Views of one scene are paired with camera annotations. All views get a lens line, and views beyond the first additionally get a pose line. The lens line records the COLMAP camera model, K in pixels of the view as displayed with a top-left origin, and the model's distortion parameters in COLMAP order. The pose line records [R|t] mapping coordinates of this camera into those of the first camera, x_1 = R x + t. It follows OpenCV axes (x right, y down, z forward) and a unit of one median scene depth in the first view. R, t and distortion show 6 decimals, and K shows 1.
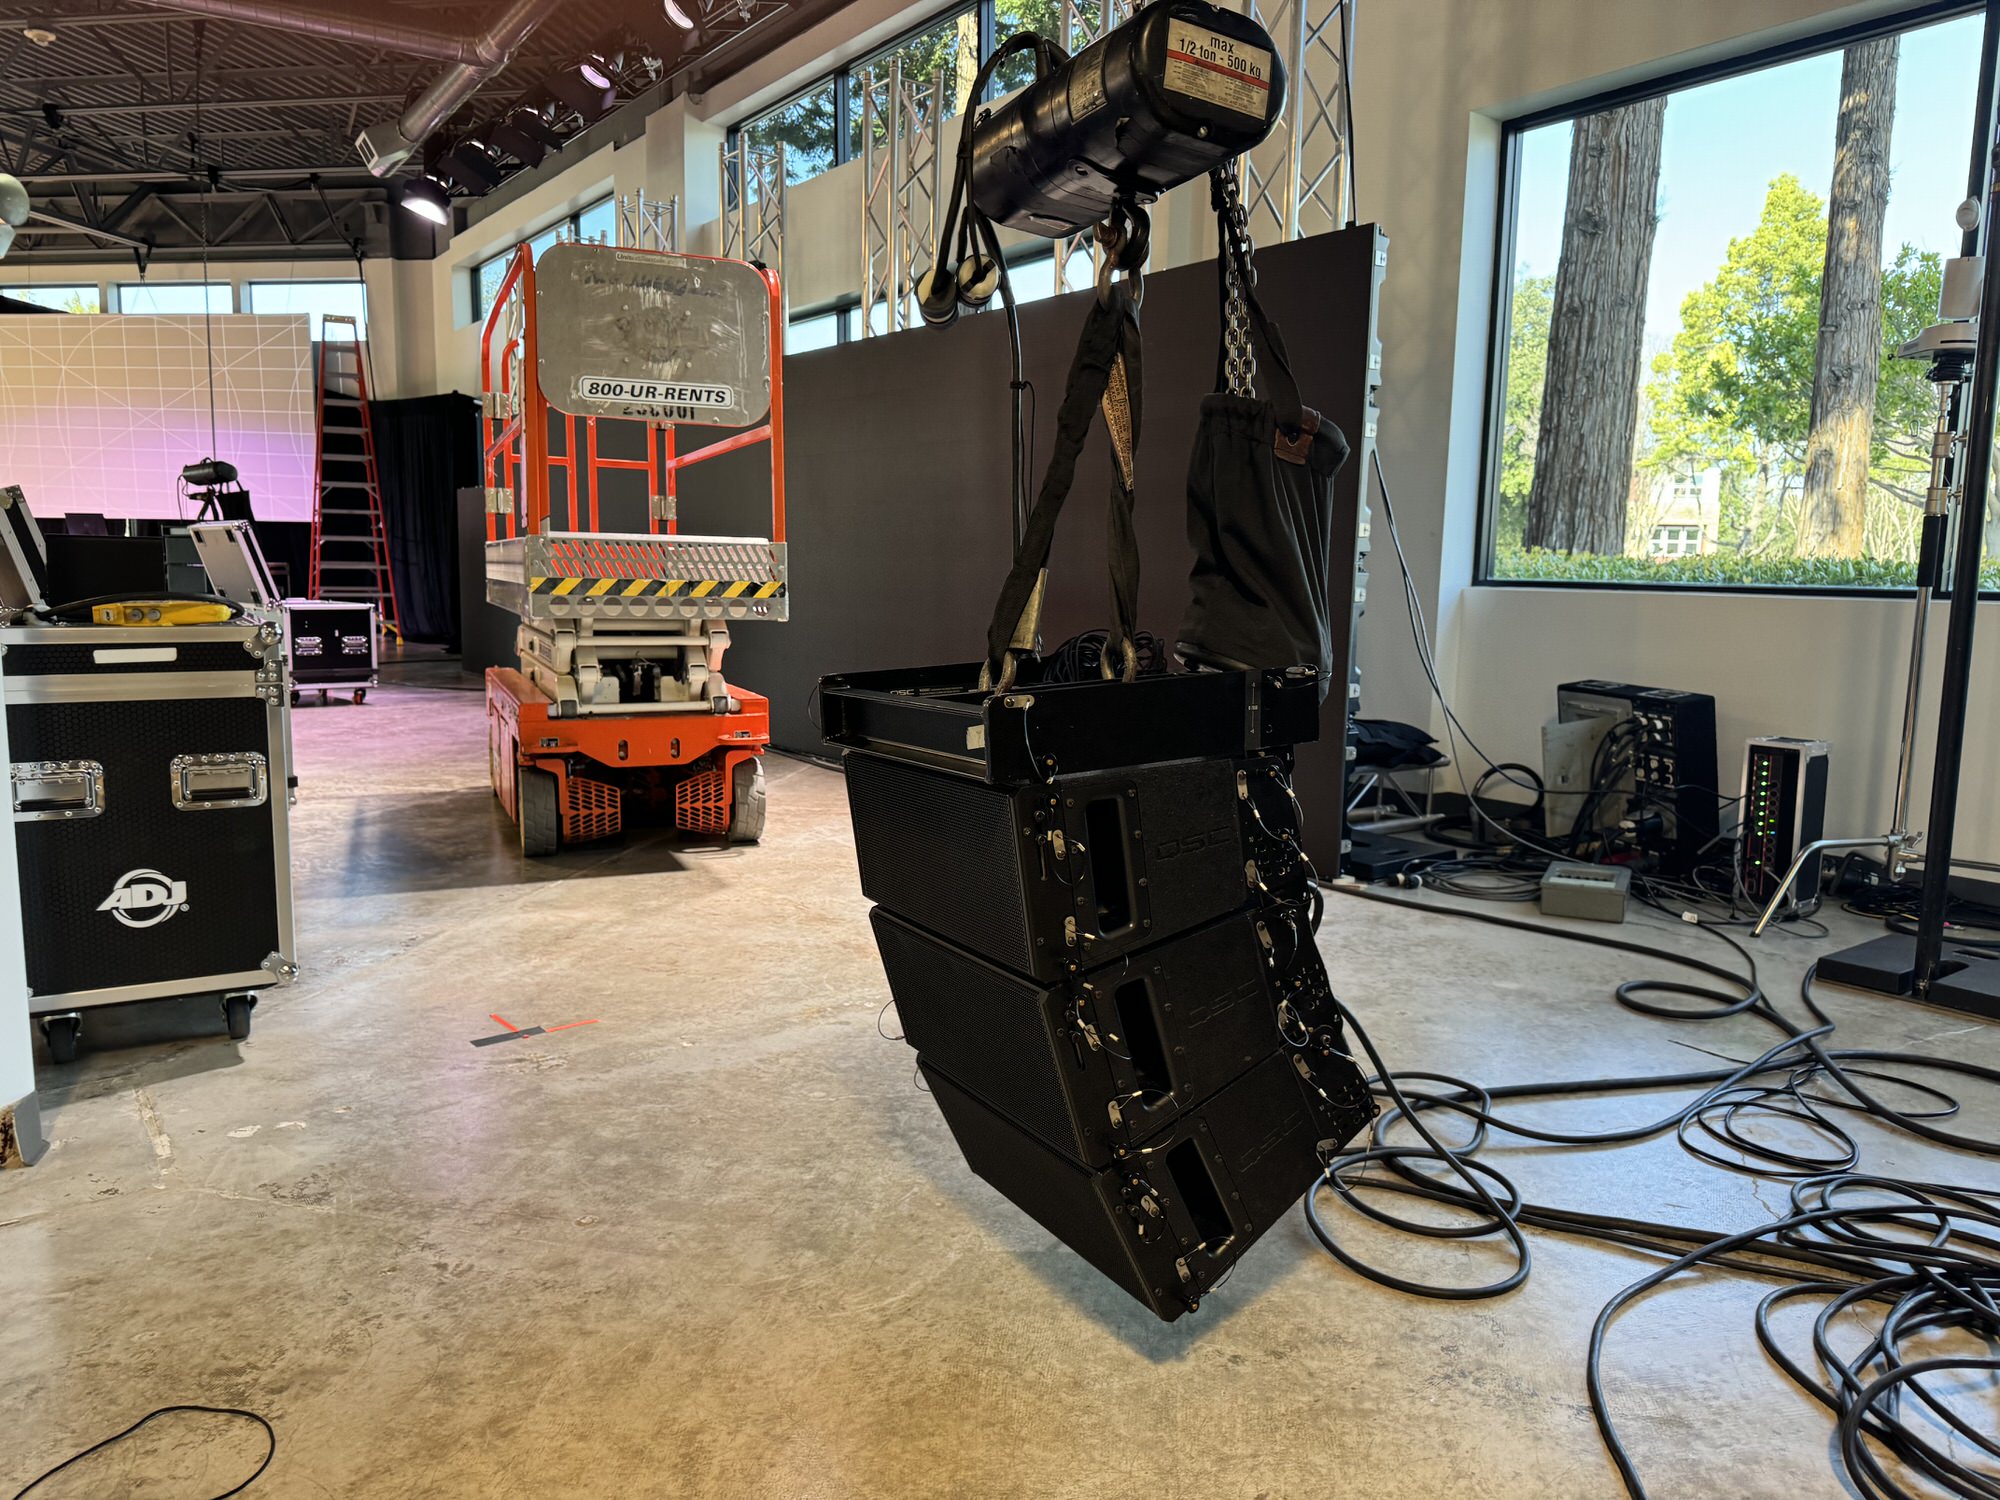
lens RADIAL K [[1417.4, 0, 1003.0], [0, 1417.4, 757.5], [0, 0, 1]] dist [0.050824, -0.047994]
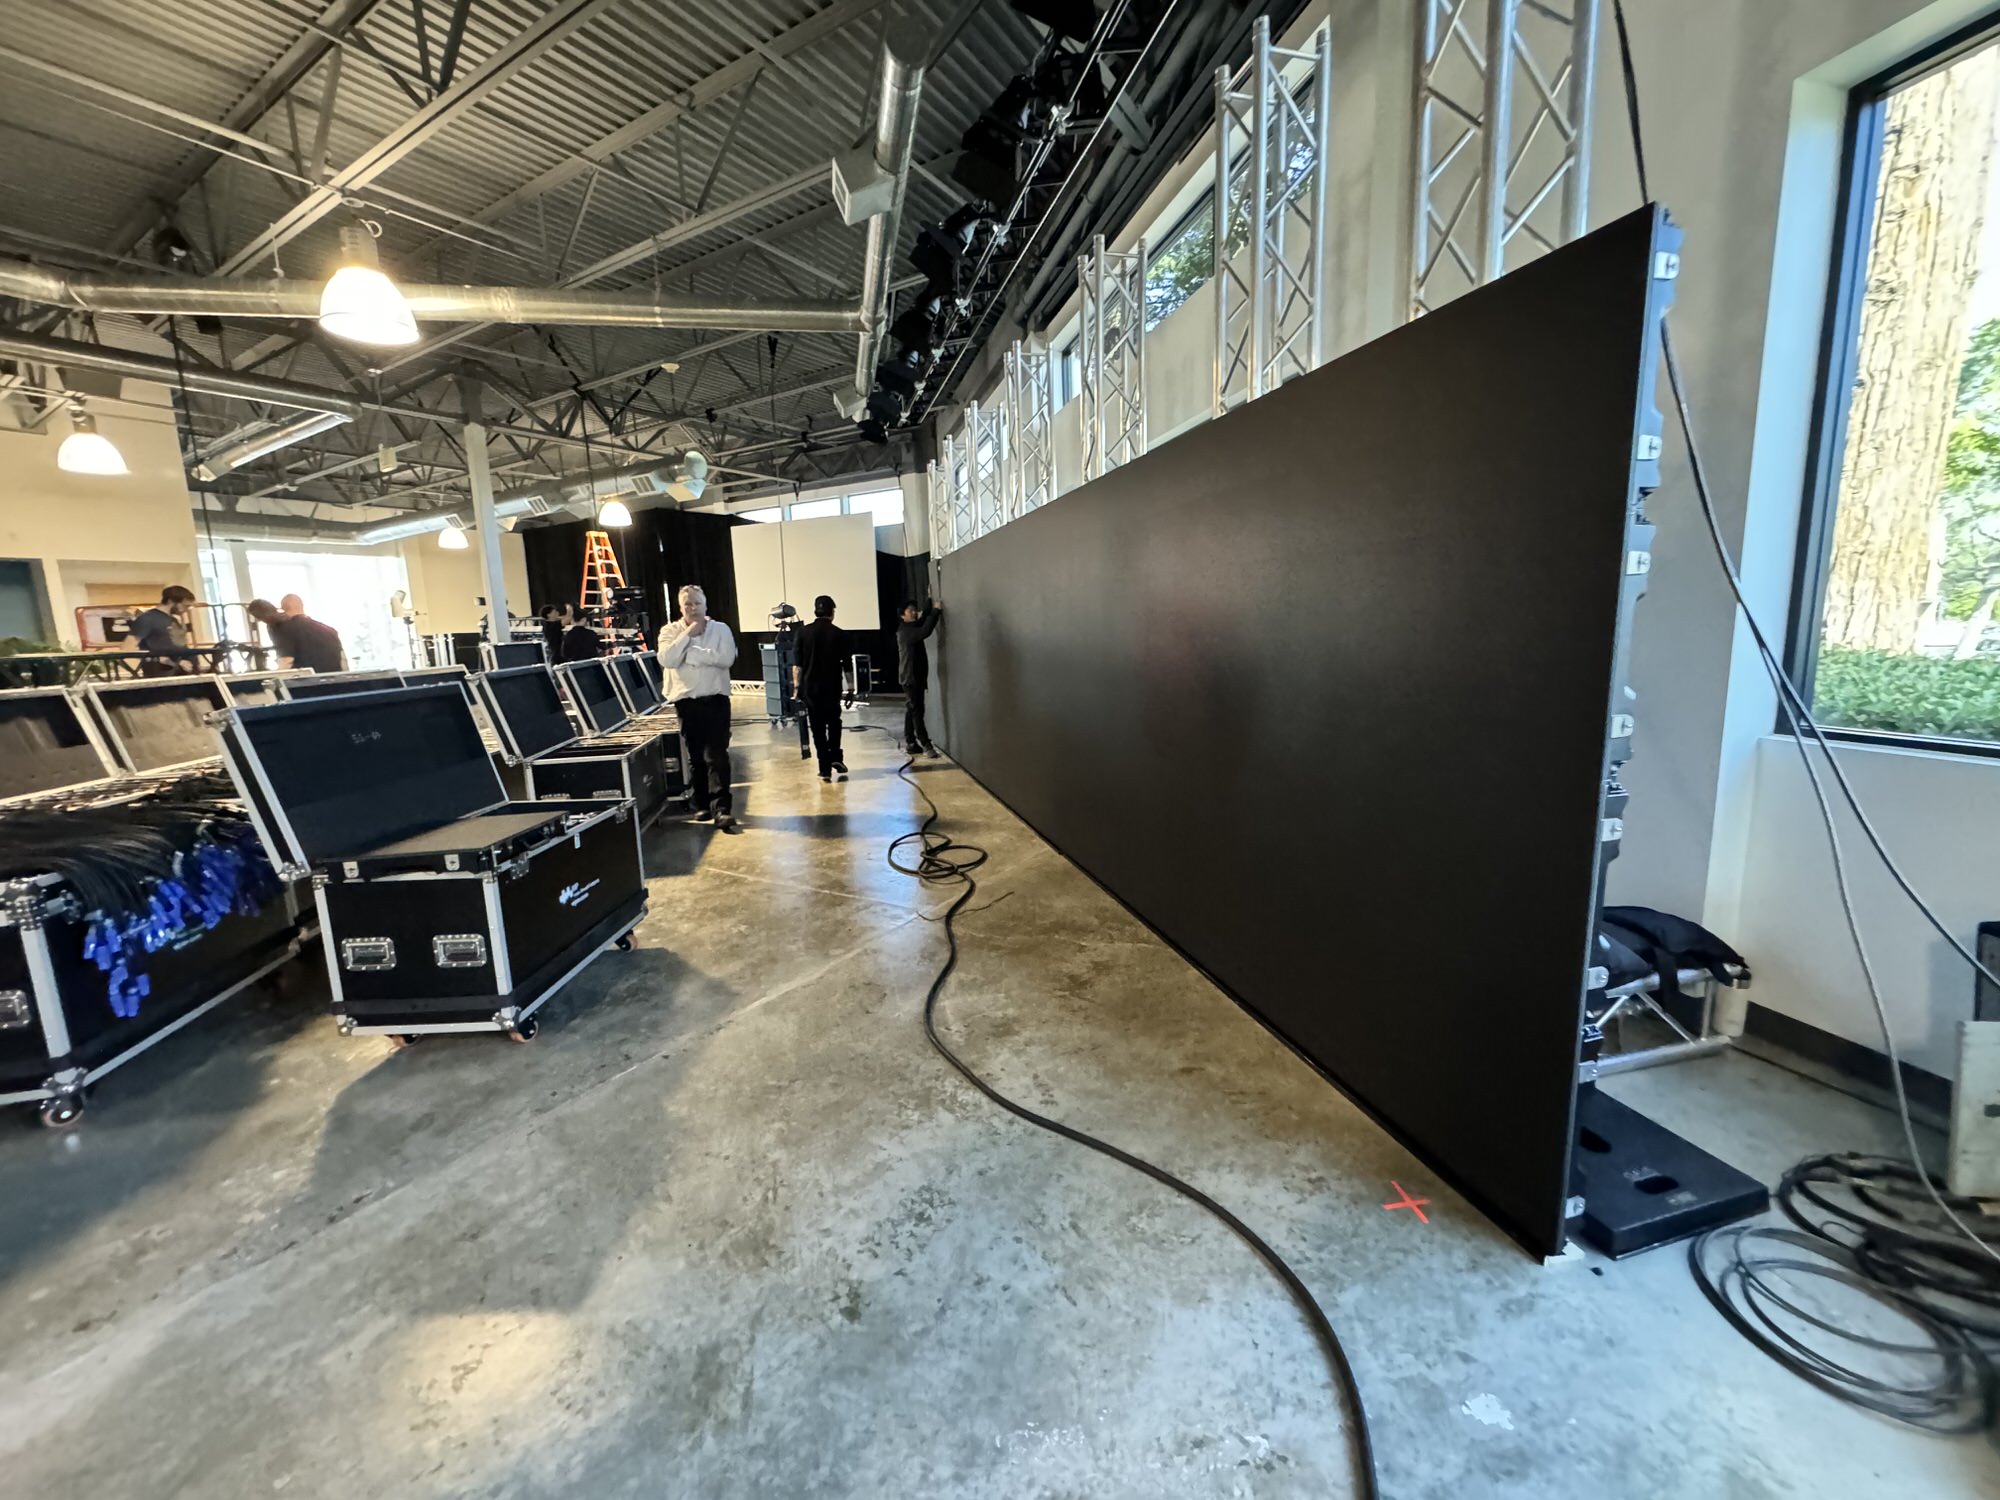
lens RADIAL K [[799.5, 0, 1001.8], [0, 799.5, 756.7], [0, 0, 1]] dist [0.003347, 0.000590]
pose [[0.926712, 0.014394, -0.375498, 0.058293], [-0.002836, 0.999506, 0.031315, -0.067105], [0.375763, -0.027955, 0.926294, 0.248088]]
